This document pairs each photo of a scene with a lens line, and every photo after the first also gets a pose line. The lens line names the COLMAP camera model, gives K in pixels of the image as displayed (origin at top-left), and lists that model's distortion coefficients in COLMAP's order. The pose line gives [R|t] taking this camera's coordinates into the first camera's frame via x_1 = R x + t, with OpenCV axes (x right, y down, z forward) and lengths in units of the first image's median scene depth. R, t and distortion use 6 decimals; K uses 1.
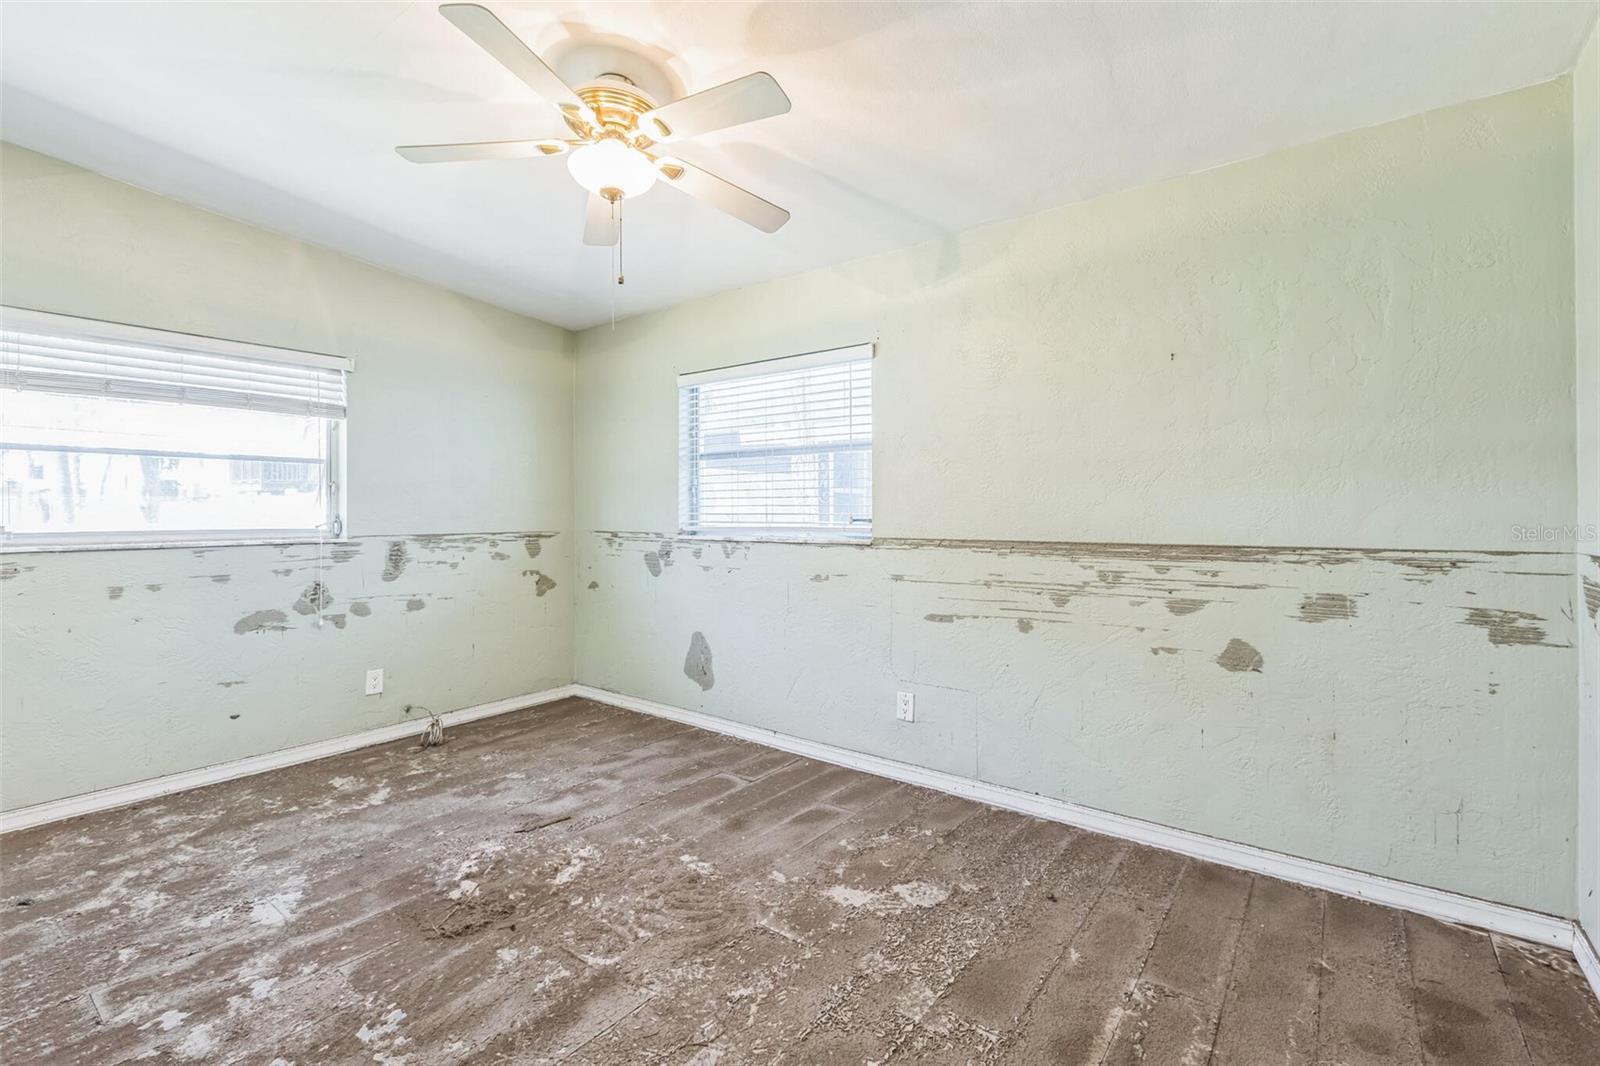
lens RADIAL K [[725.9, 0, 800.9], [0, 725.9, 524.7], [0, 0, 1]] dist [0.004082, -0.000558]
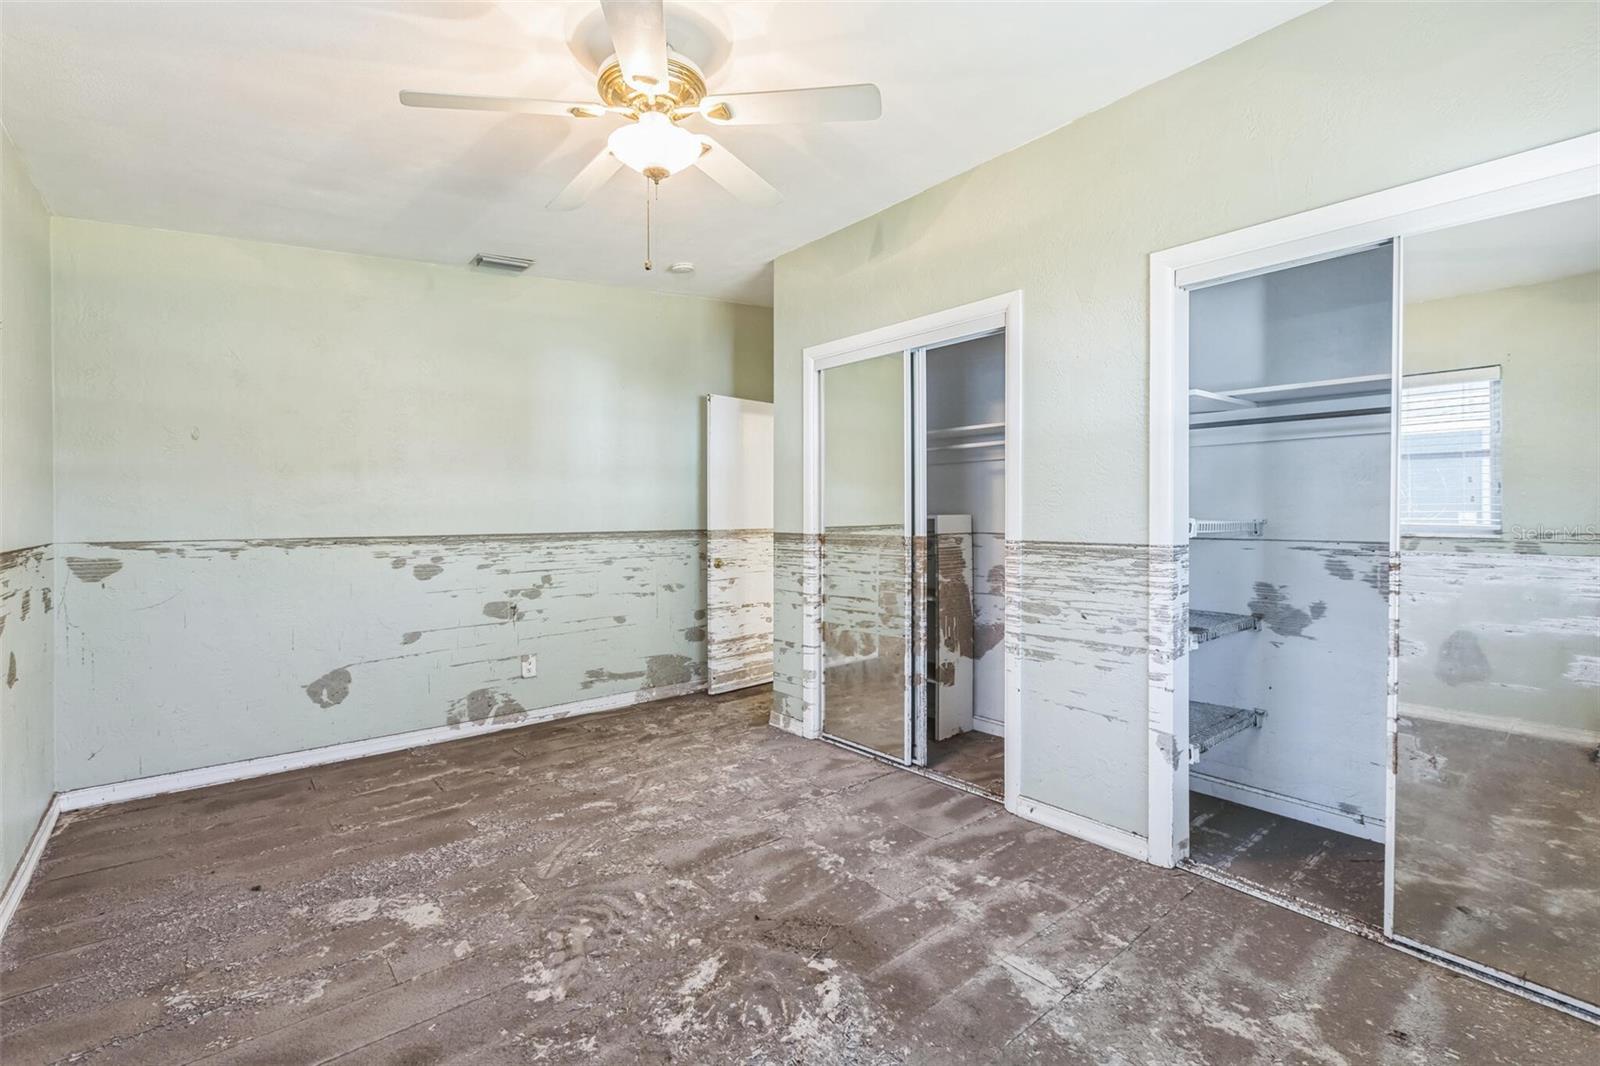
lens RADIAL K [[725.9, 0, 799.2], [0, 725.9, 525.6], [0, 0, 1]] dist [0.004082, -0.000558]
pose [[-0.976192, 0.000693, 0.216905, -0.671869], [0.007577, 0.999494, 0.030908, -0.026144], [-0.216774, 0.031815, -0.975703, 1.953522]]
